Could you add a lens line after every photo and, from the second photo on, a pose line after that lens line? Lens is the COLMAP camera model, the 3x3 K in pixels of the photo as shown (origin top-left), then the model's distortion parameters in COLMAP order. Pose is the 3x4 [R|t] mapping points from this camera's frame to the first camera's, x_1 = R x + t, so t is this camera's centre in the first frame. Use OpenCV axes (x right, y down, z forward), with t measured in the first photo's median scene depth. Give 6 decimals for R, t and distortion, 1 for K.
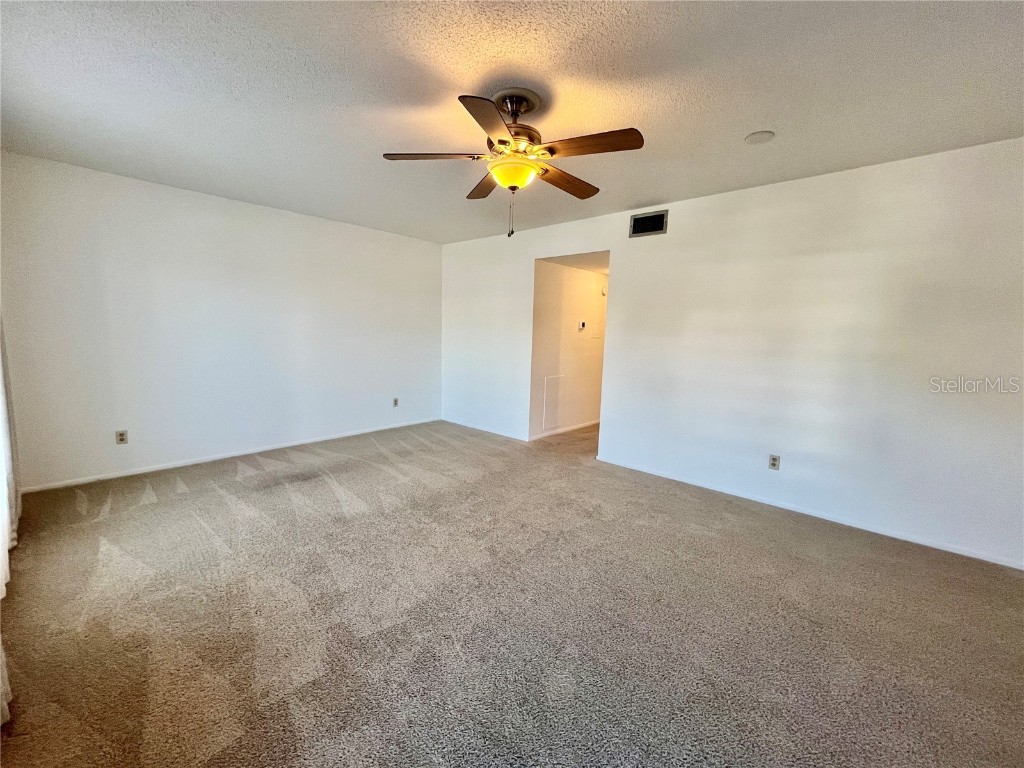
lens RADIAL K [[414.5, 0, 510.0], [0, 414.5, 381.7], [0, 0, 1]] dist [-0.001755, -0.000254]
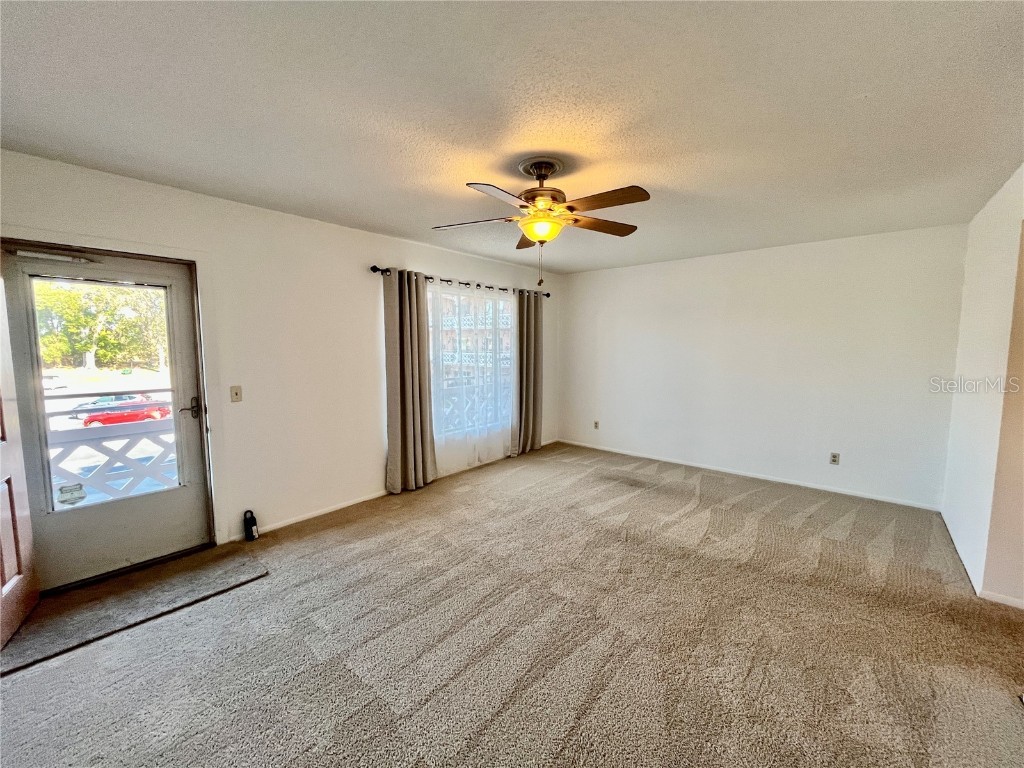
lens RADIAL K [[414.5, 0, 510.0], [0, 414.5, 381.7], [0, 0, 1]] dist [-0.001755, -0.000254]
pose [[0.031666, 0.065042, -0.997380, 0.692476], [-0.119973, 0.990913, 0.060811, -0.096957], [0.992272, 0.117733, 0.039181, 0.562367]]
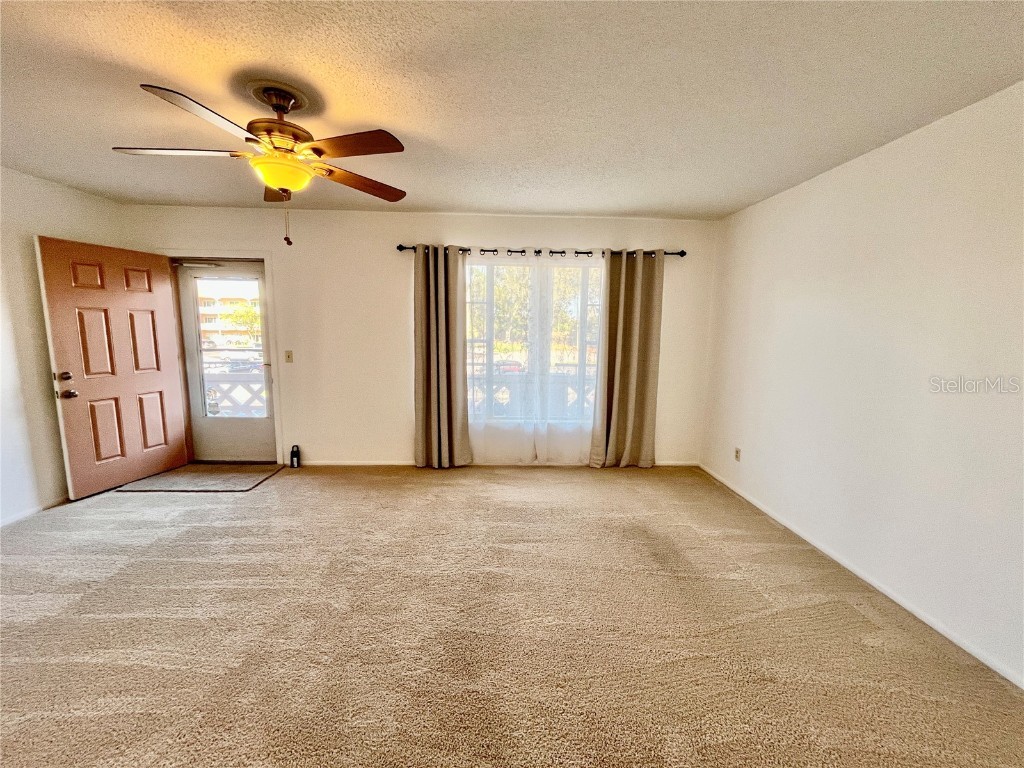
lens RADIAL K [[414.5, 0, 510.0], [0, 414.5, 381.7], [0, 0, 1]] dist [-0.001755, -0.000254]
pose [[-0.708159, 0.060057, -0.703494, 0.195732], [-0.117505, 0.972456, 0.201302, -0.186391], [0.696206, 0.225217, -0.681596, 1.257620]]
